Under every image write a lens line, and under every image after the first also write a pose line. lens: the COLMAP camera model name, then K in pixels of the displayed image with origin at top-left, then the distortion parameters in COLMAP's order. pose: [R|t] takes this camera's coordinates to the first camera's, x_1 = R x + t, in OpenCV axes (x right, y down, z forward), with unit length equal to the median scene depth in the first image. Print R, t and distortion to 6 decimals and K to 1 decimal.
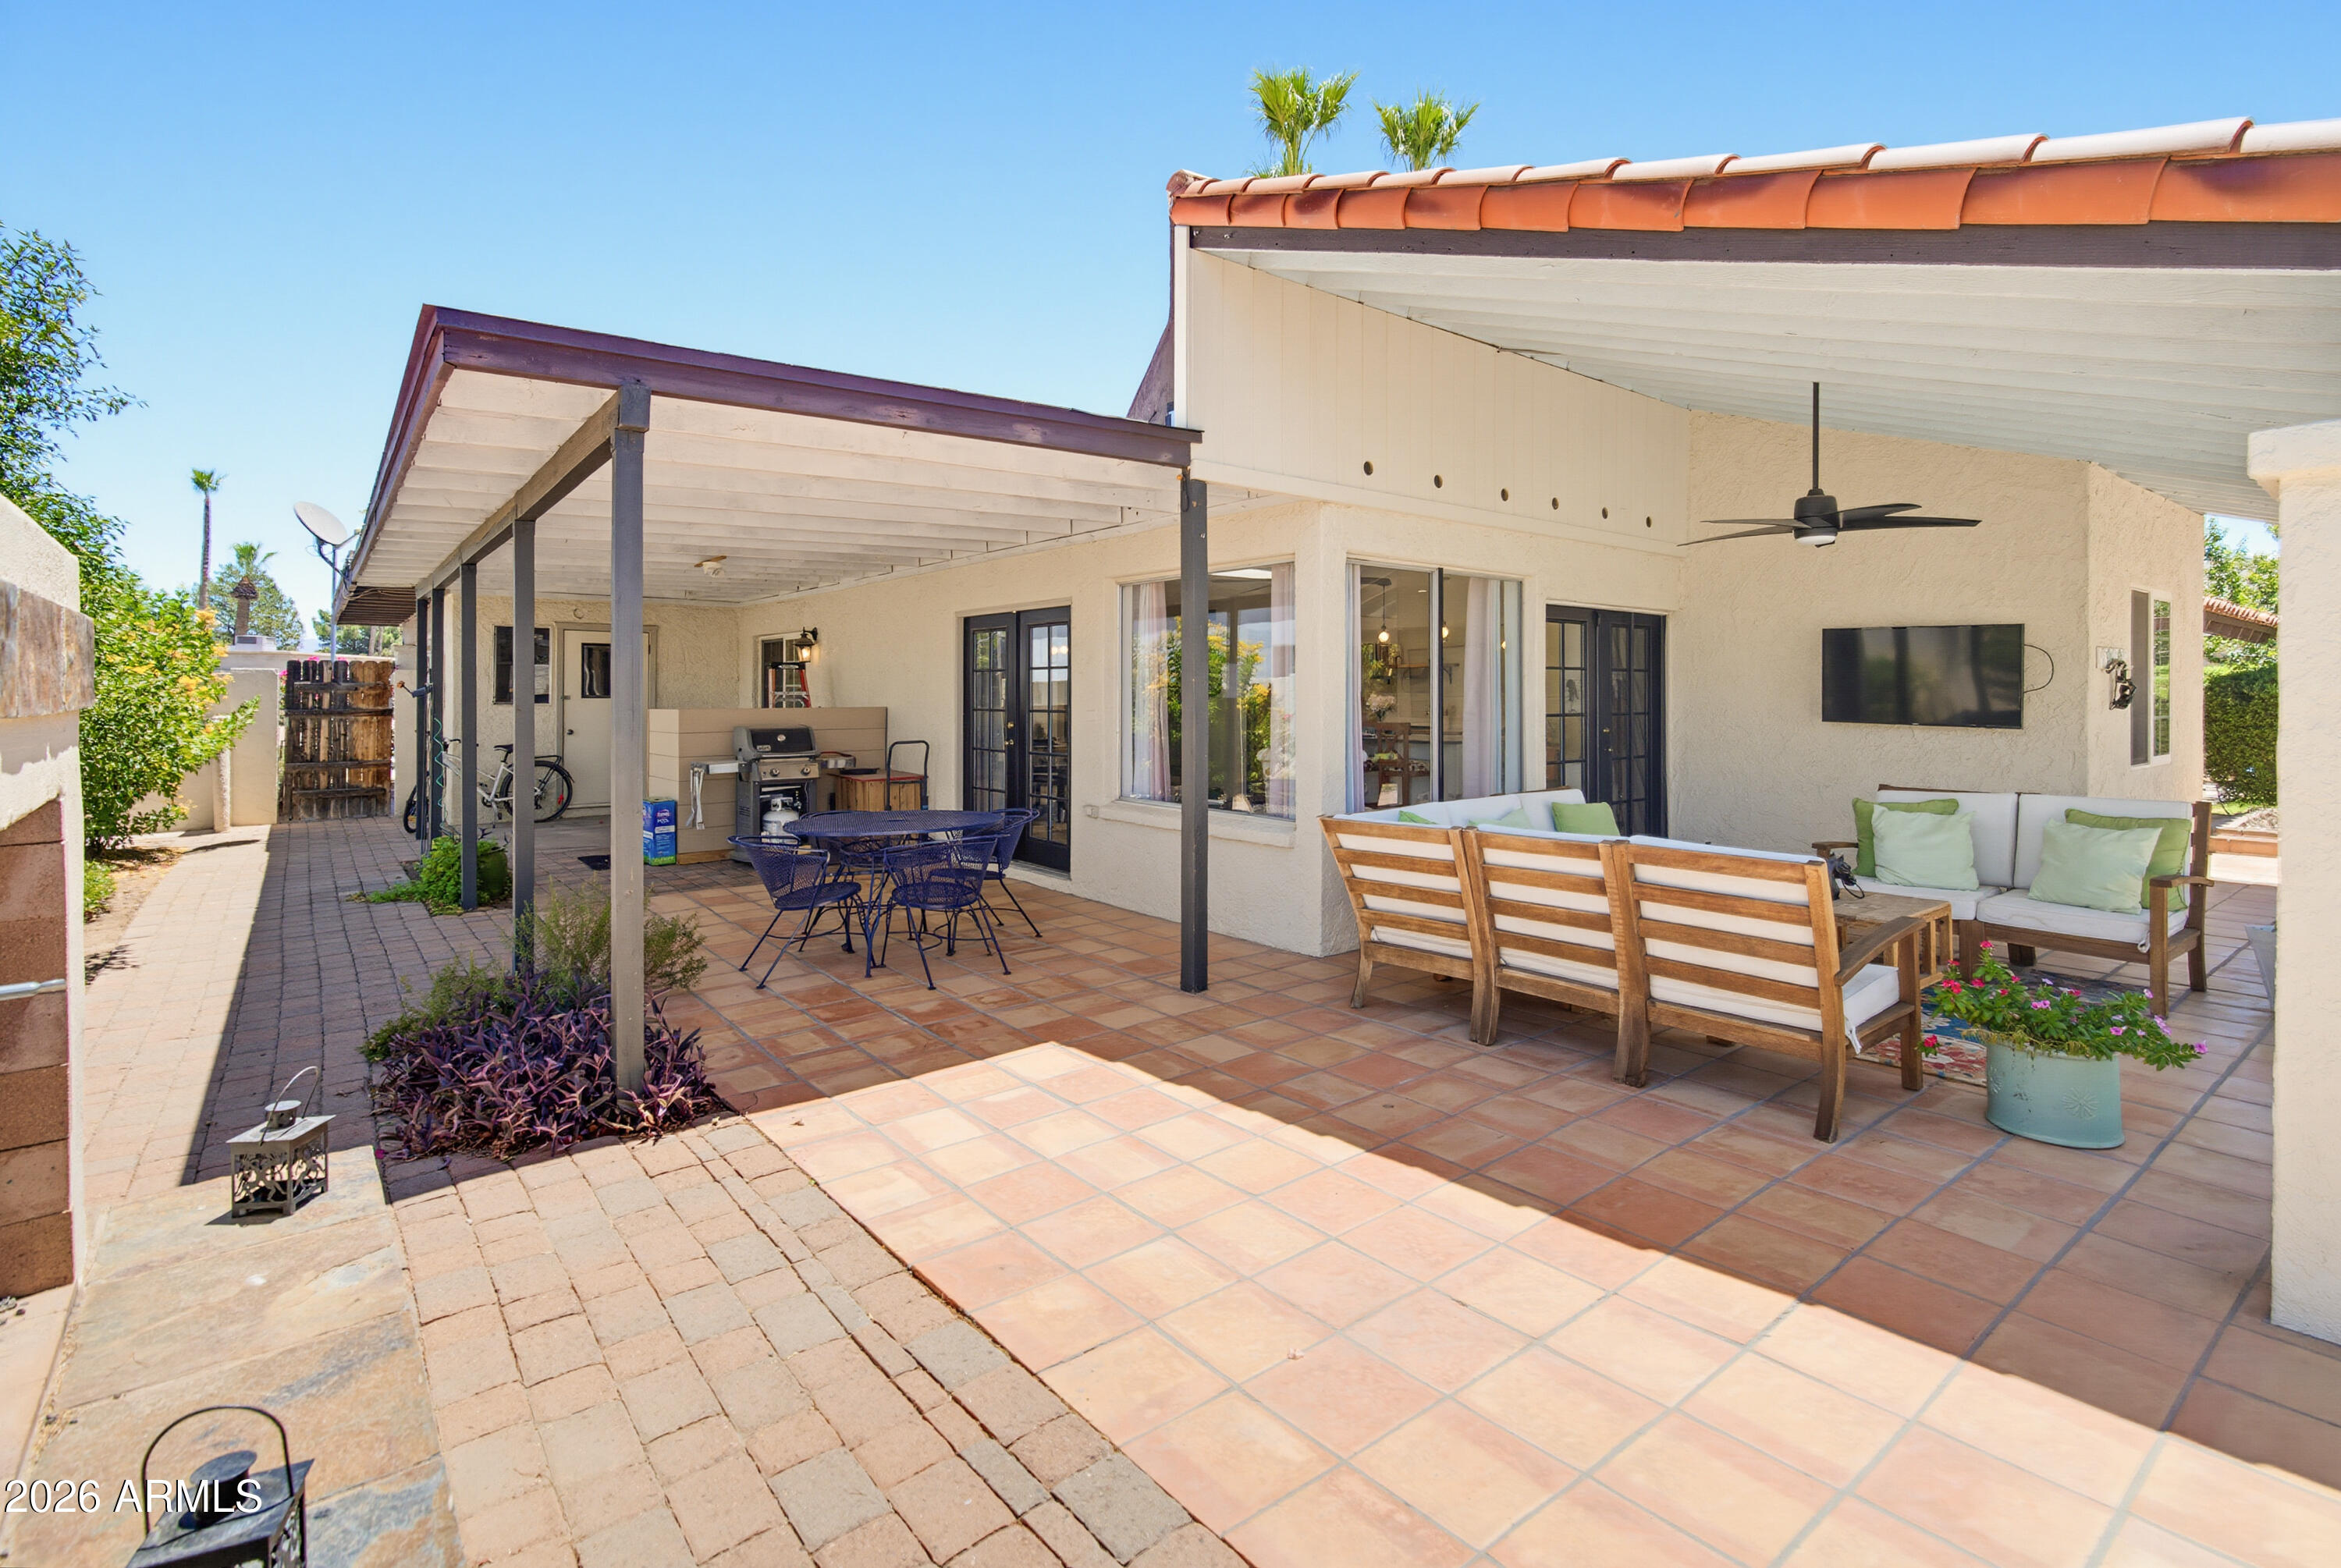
lens RADIAL K [[1085.4, 0, 1151.4], [0, 1085.4, 693.6], [0, 0, 1]] dist [-0.001433, 0.001419]
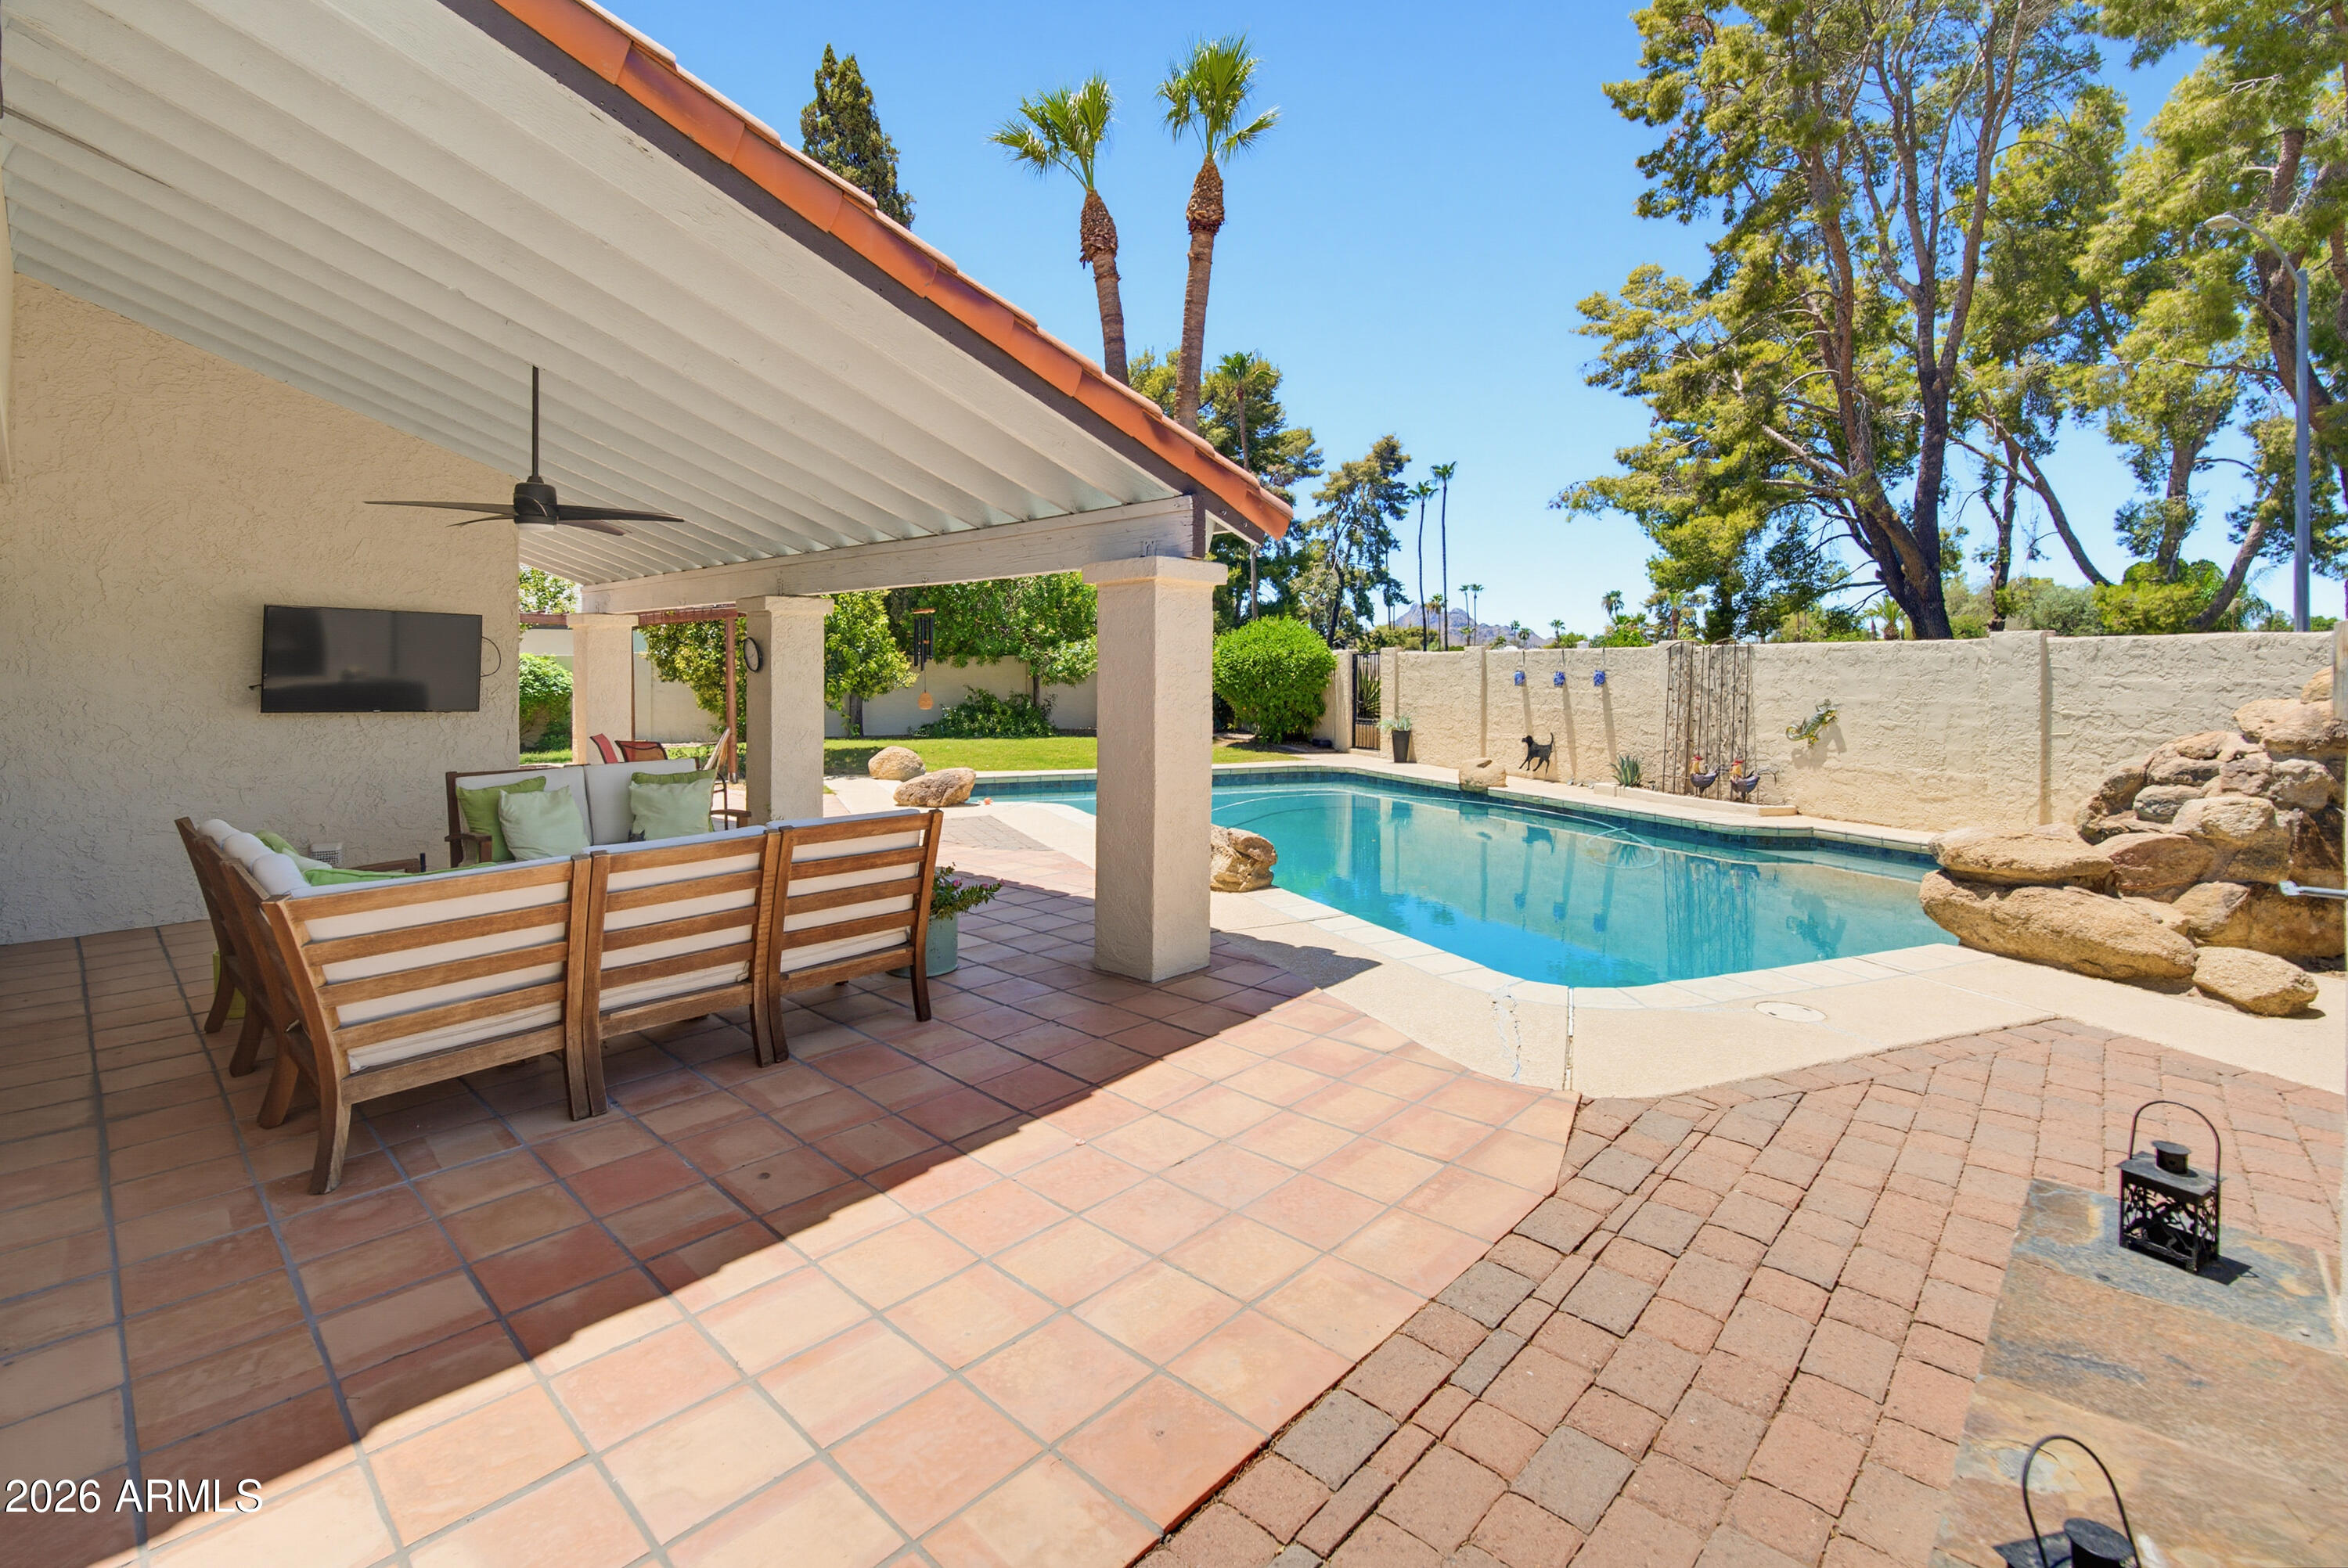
lens RADIAL K [[1088.7, 0, 1184.1], [0, 1088.7, 669.2], [0, 0, 1]] dist [-0.001433, 0.001419]
pose [[-0.153378, 0.002789, 0.988164, -0.352695], [0.000741, 0.999996, -0.002708, -0.006051], [-0.988167, 0.000317, -0.153379, 0.426039]]
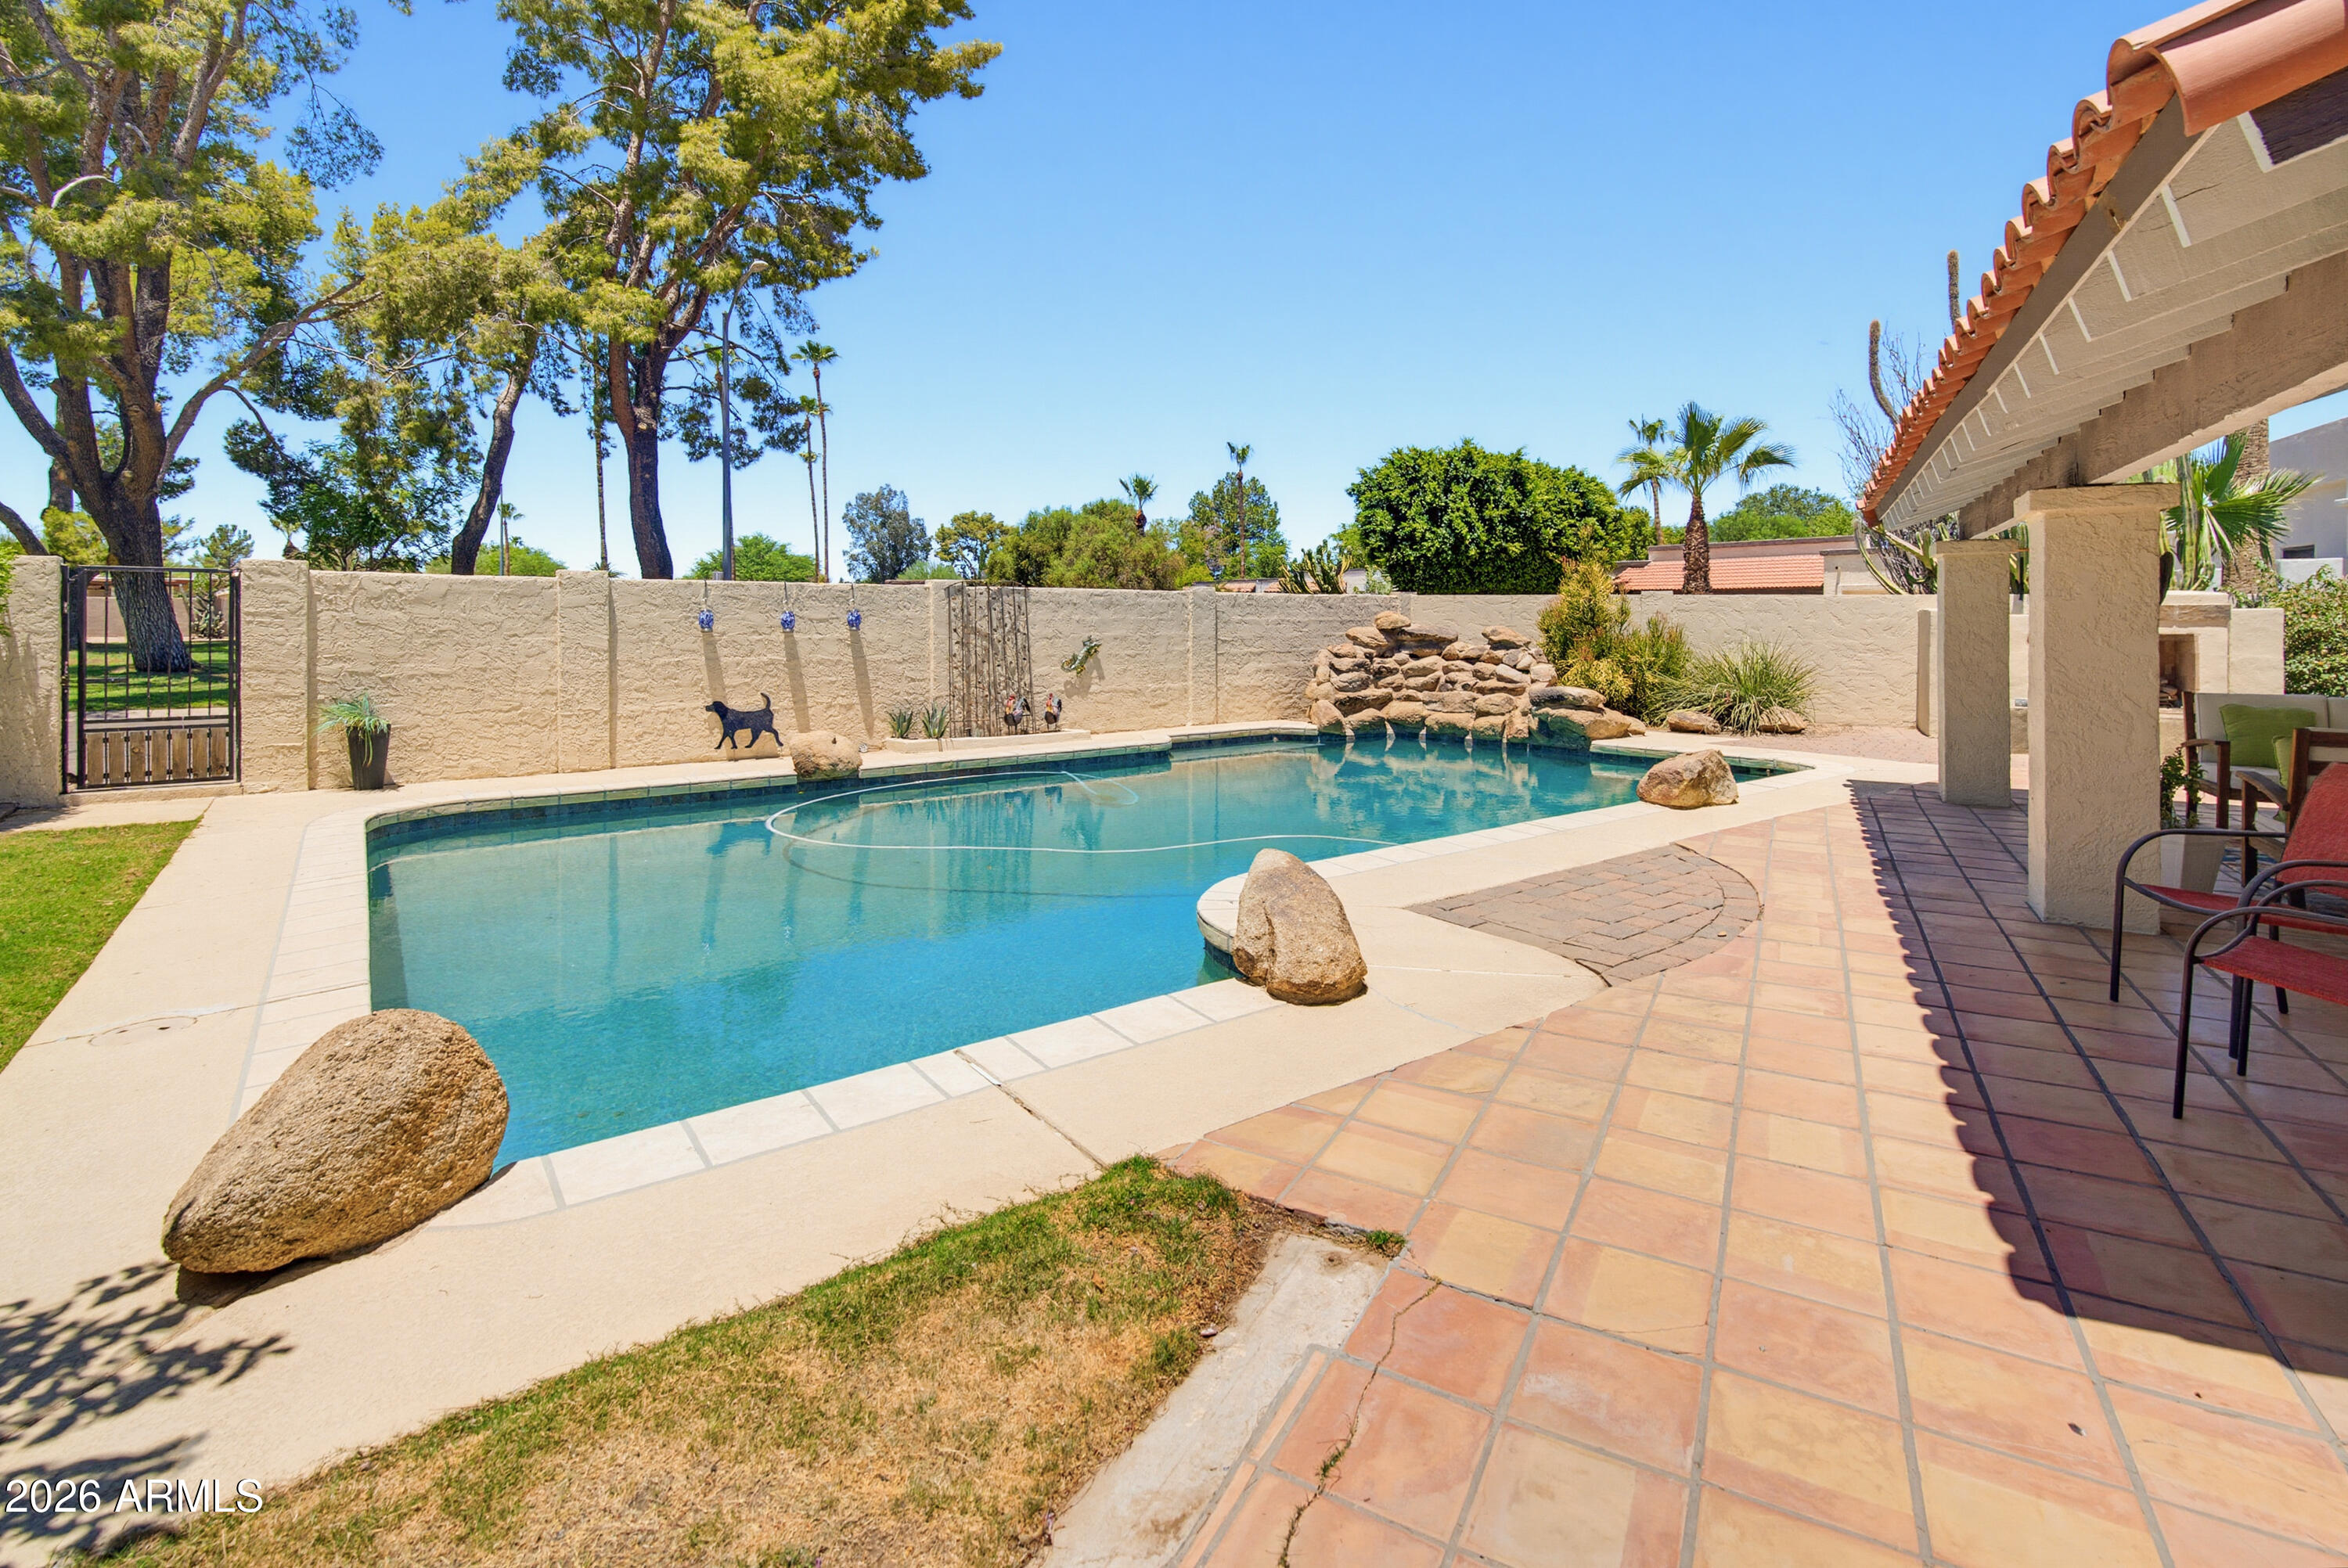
lens RADIAL K [[1088.7, 0, 1174.5], [0, 1088.7, 621.8], [0, 0, 1]] dist [-0.001433, 0.001419]
pose [[-0.921182, 0.000857, -0.389130, 1.634466], [-0.001432, 0.999983, 0.005592, -0.001328], [0.389129, 0.005709, -0.921166, 1.067567]]
